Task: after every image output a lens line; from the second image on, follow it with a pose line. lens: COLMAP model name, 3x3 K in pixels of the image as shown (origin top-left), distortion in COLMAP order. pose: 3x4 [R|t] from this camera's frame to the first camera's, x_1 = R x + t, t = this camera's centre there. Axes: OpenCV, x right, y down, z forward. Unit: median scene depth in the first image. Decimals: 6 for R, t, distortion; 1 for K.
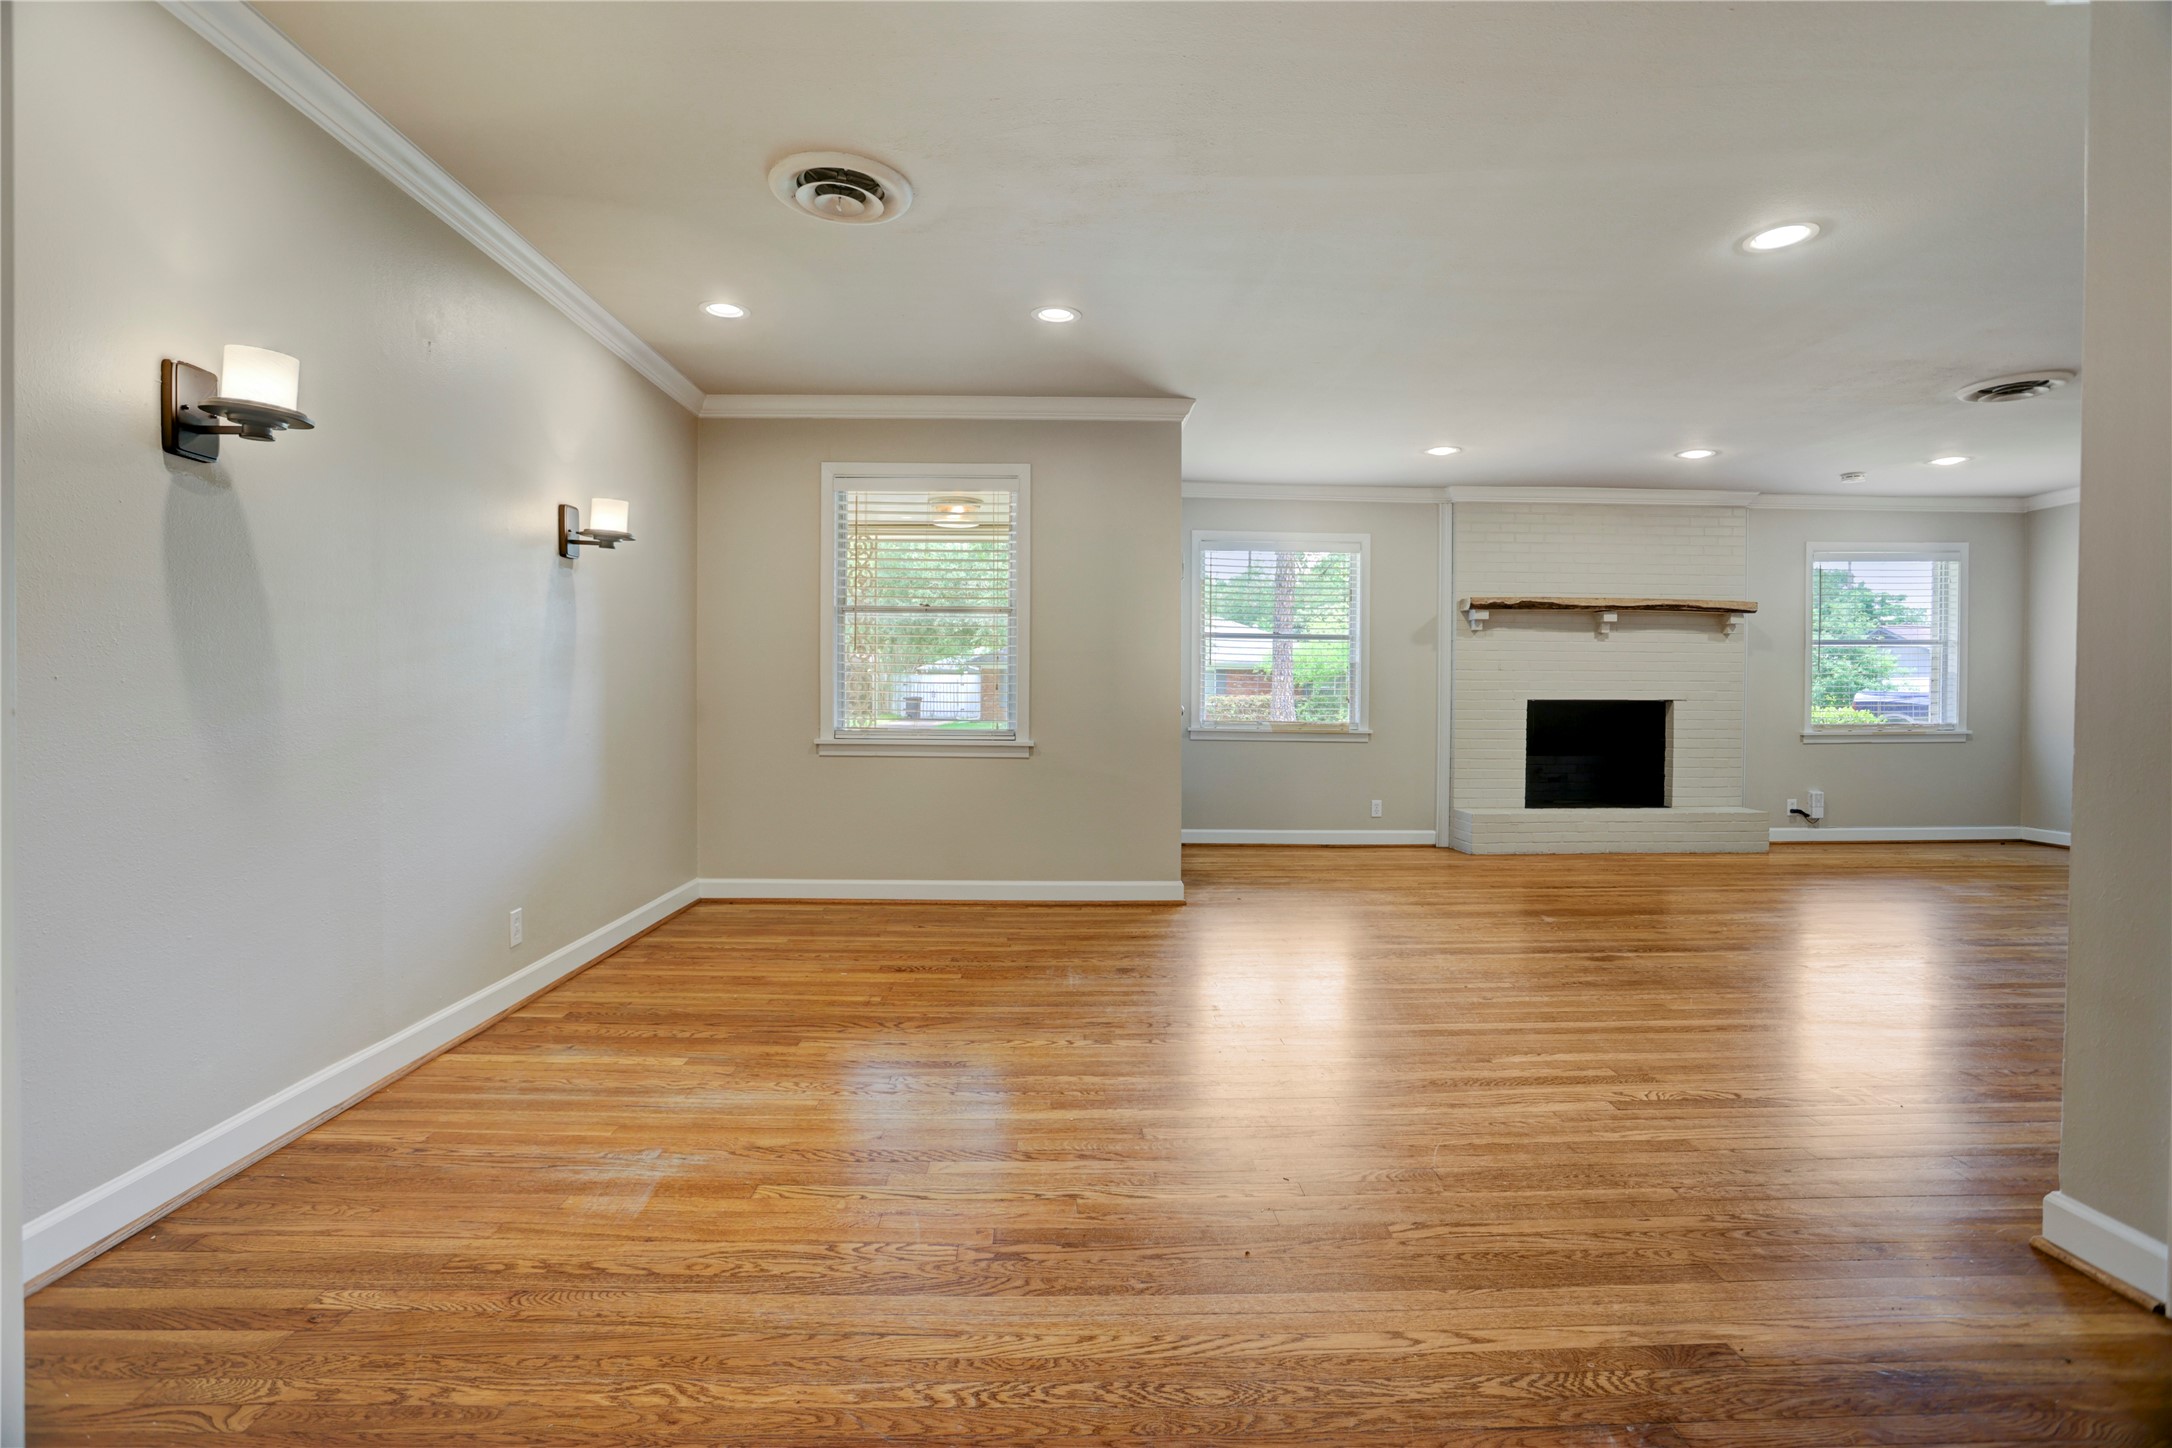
lens RADIAL K [[1036.5, 0, 1096.4], [0, 1036.5, 707.7], [0, 0, 1]] dist [-0.062904, 0.032242]
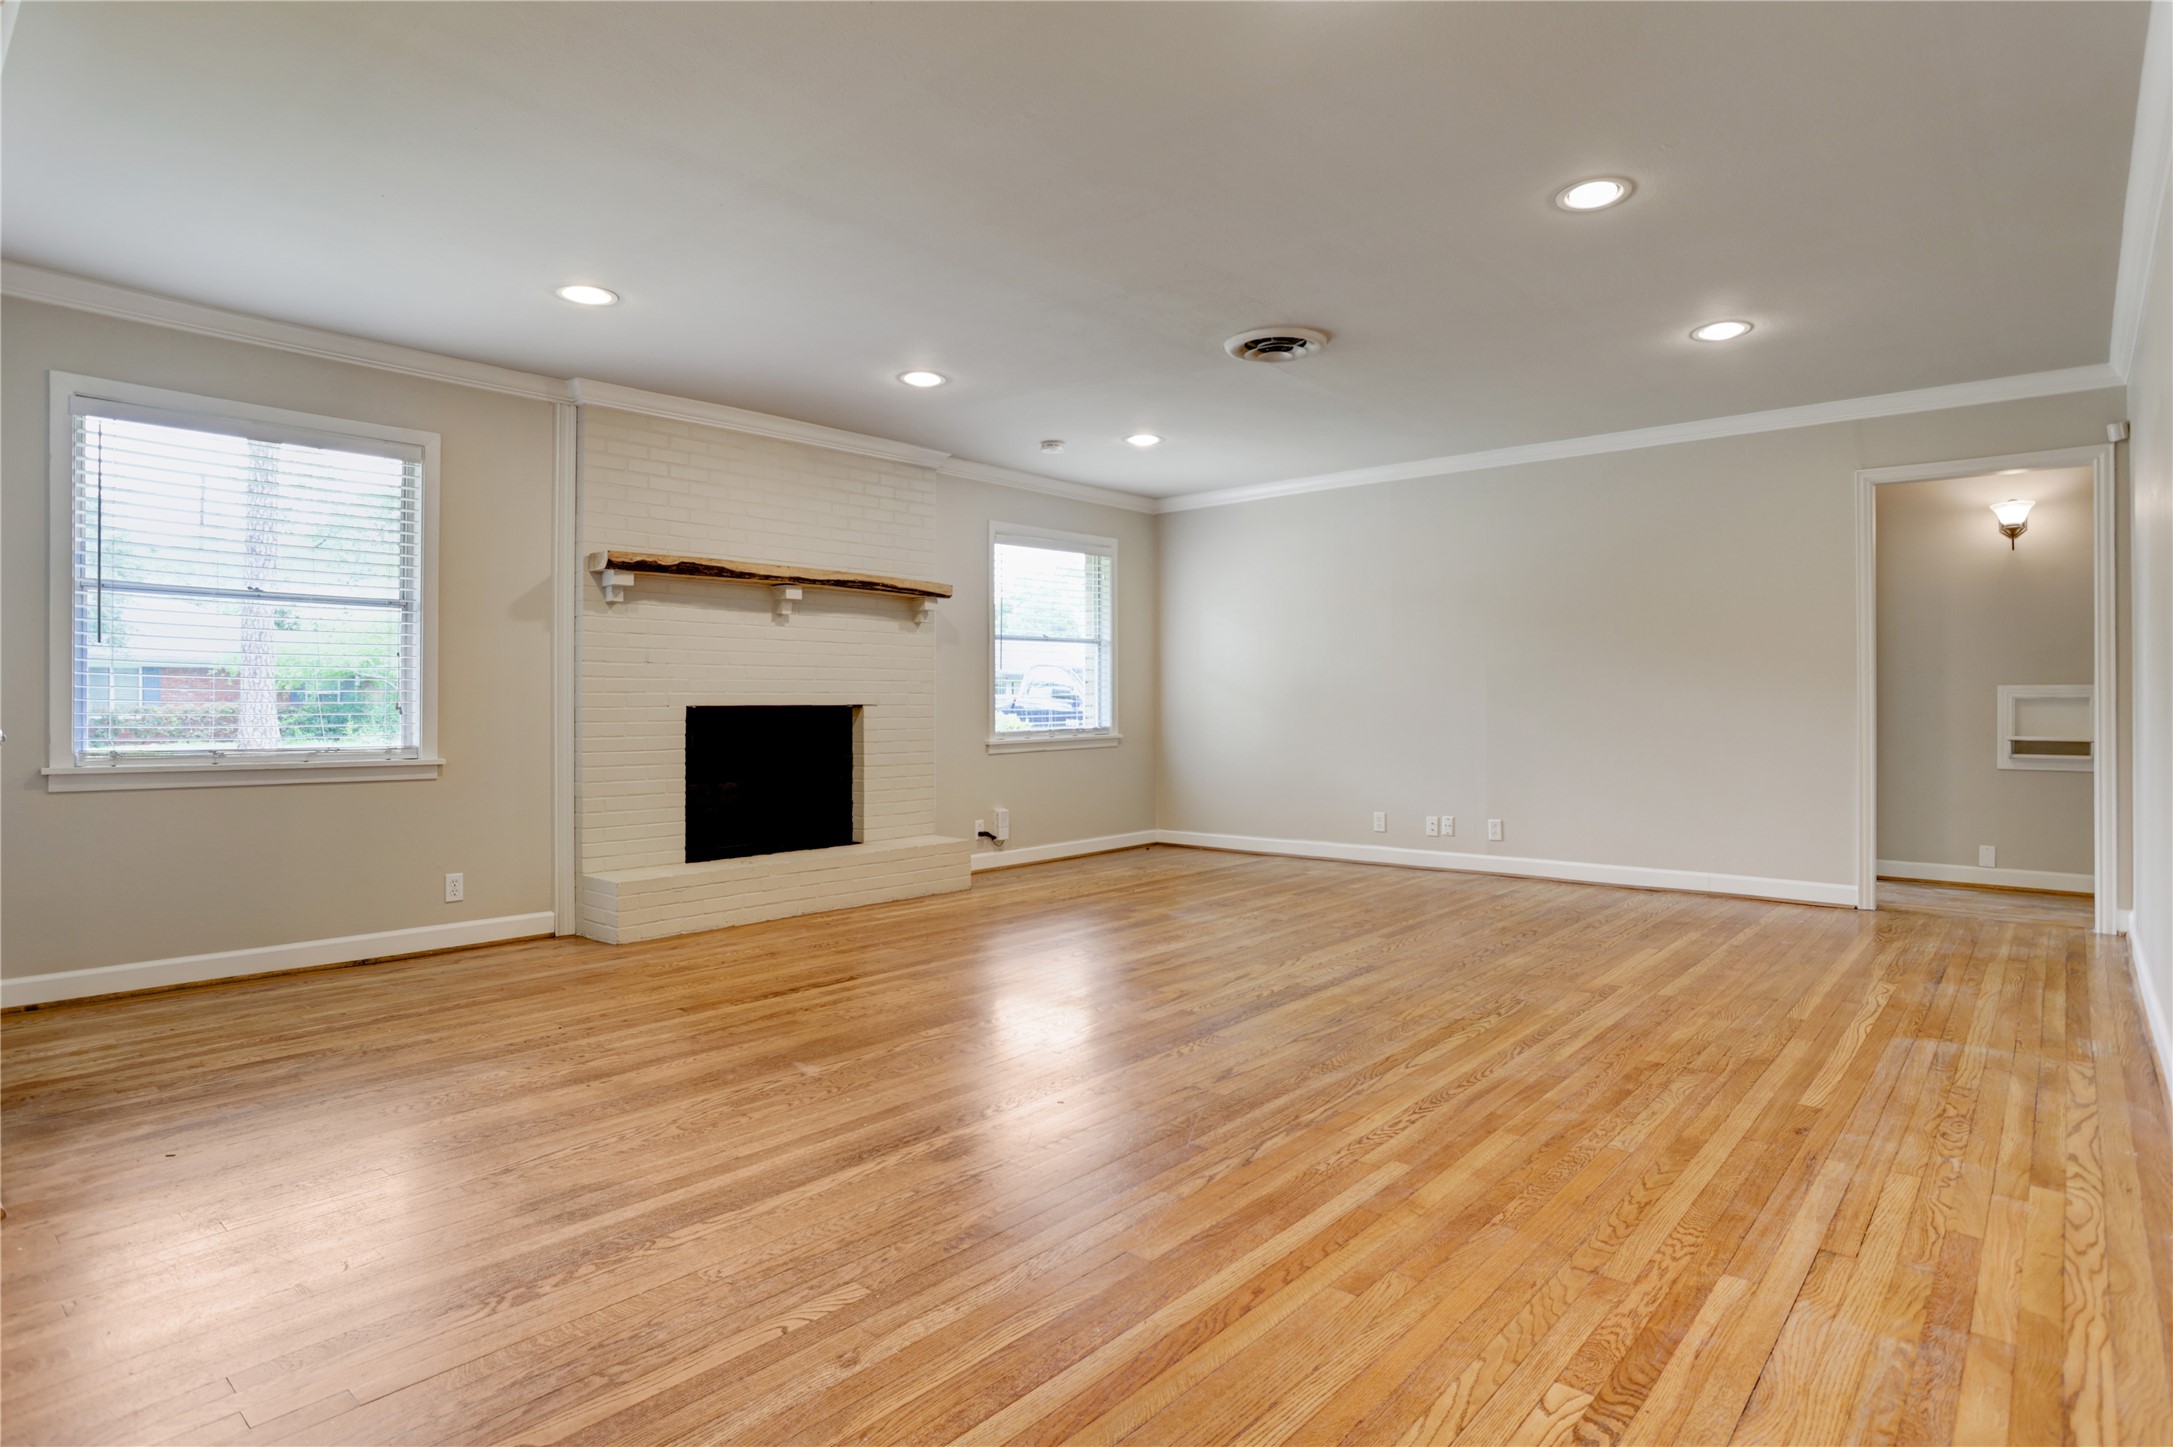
lens RADIAL K [[1150.2, 0, 1074.2], [0, 1150.2, 699.3], [0, 0, 1]] dist [-0.072093, 0.044769]
pose [[0.690333, -0.004169, 0.723480, 0.044534], [0.014780, 0.999856, -0.008341, -0.002102], [-0.723341, 0.016451, 0.690295, 0.283797]]
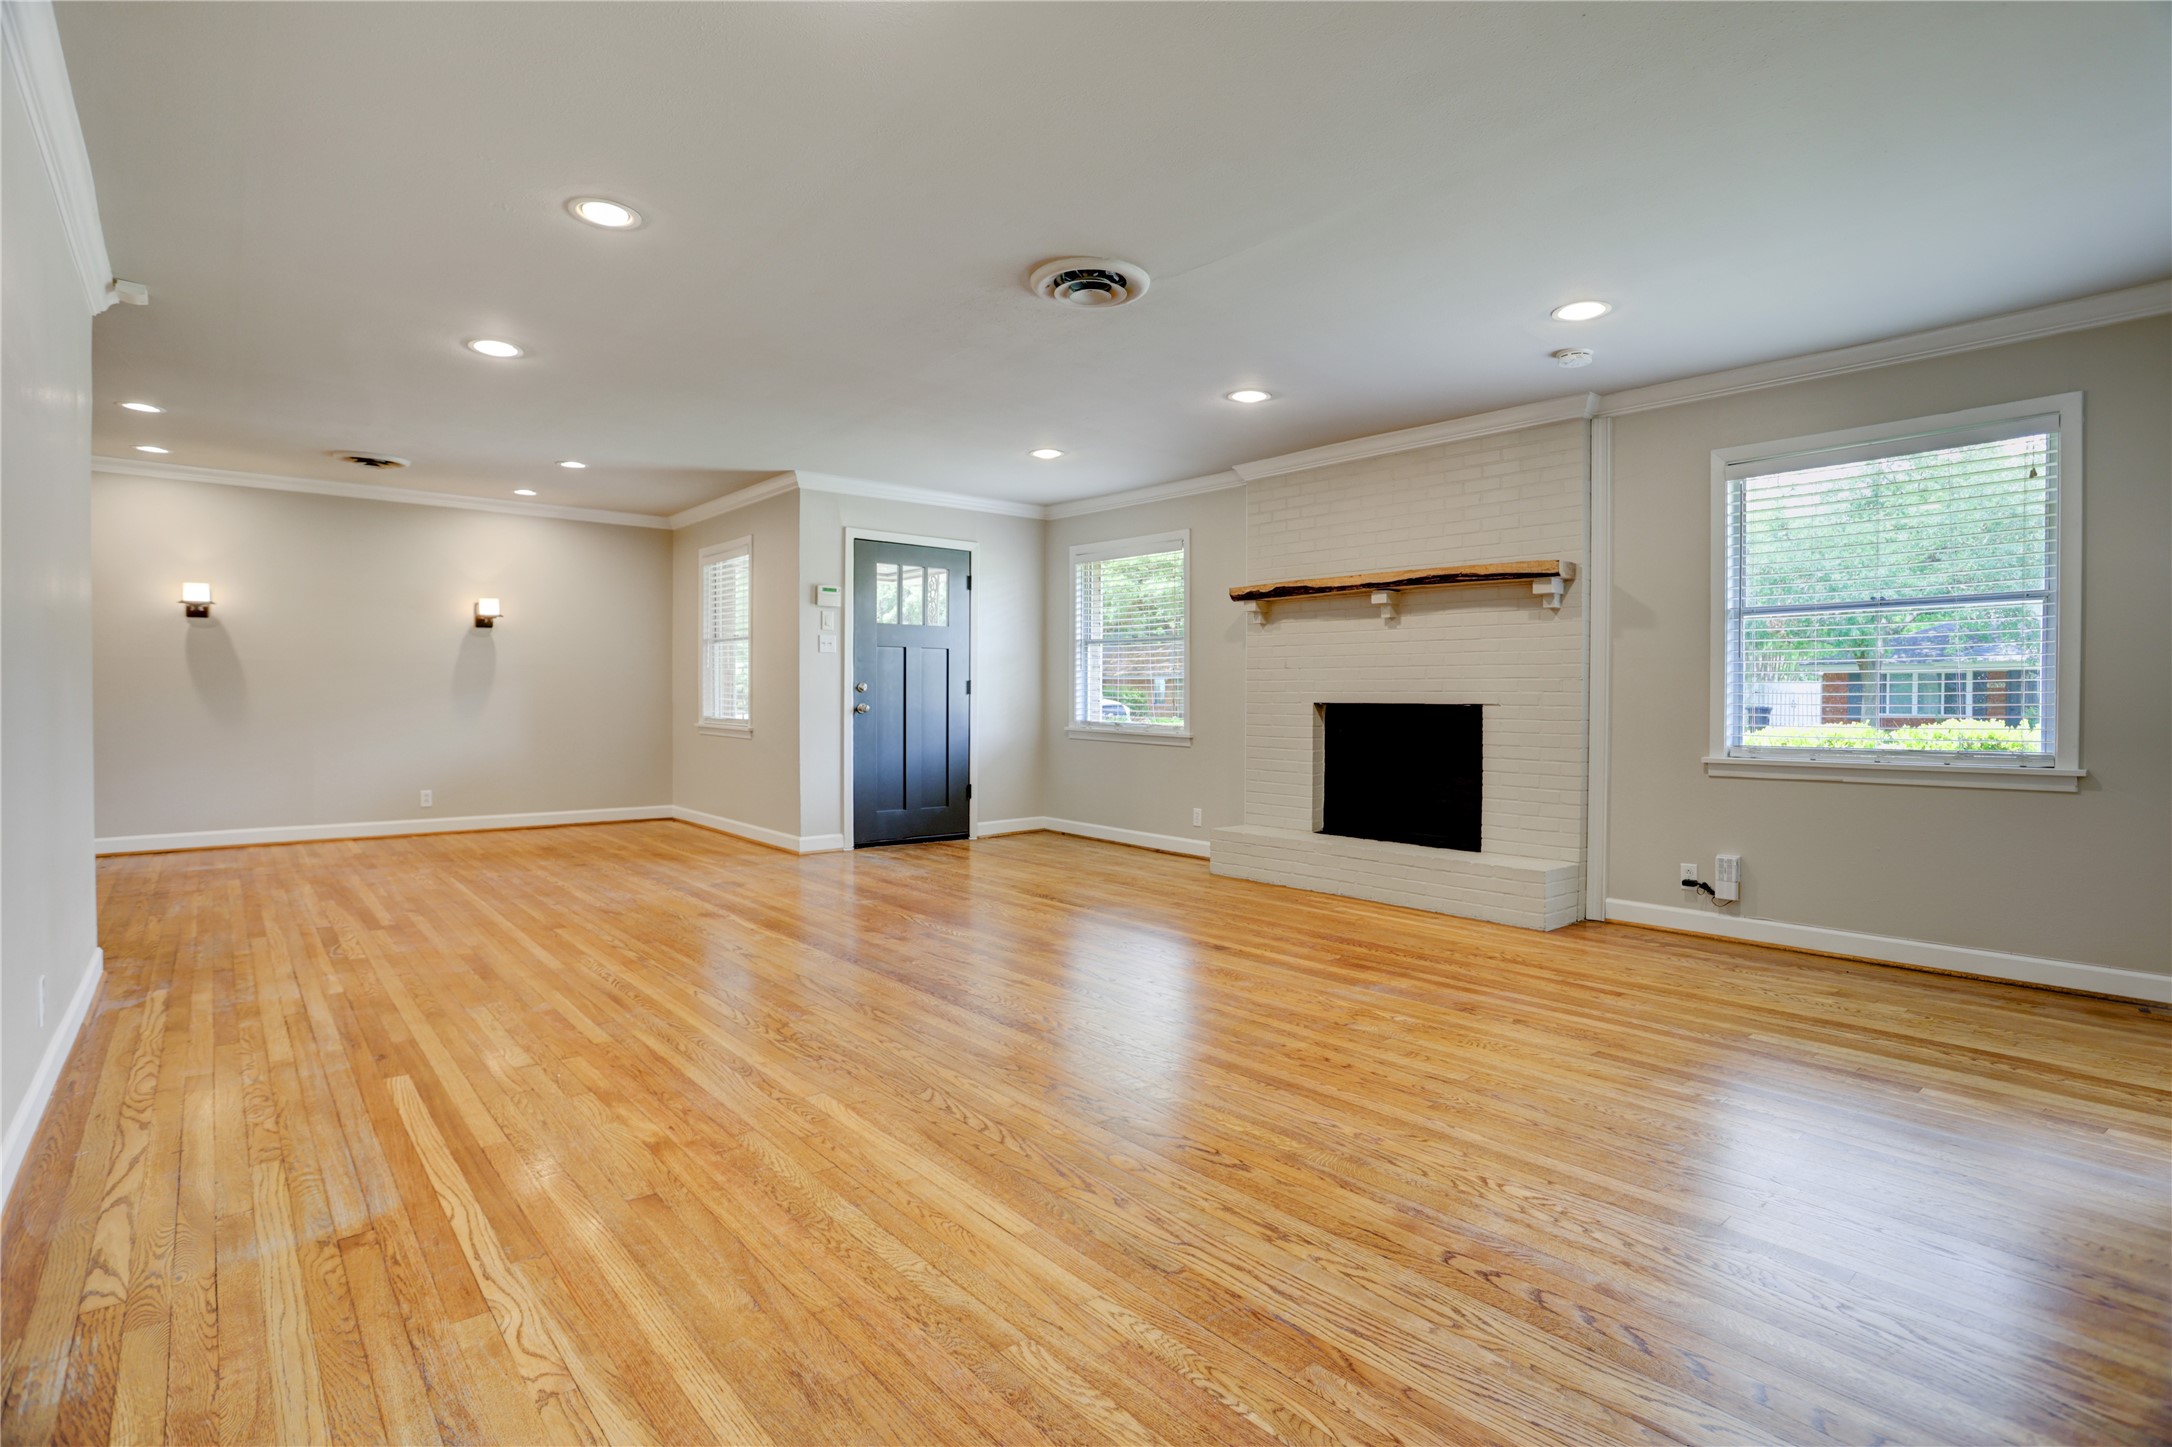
lens RADIAL K [[1036.5, 0, 1096.4], [0, 1036.5, 707.2], [0, 0, 1]] dist [-0.062904, 0.032242]
pose [[0.634347, 0.005005, -0.773032, 0.974211], [-0.013641, 0.999896, -0.004721, 0.002056], [0.772928, 0.013540, 0.634349, 0.332709]]
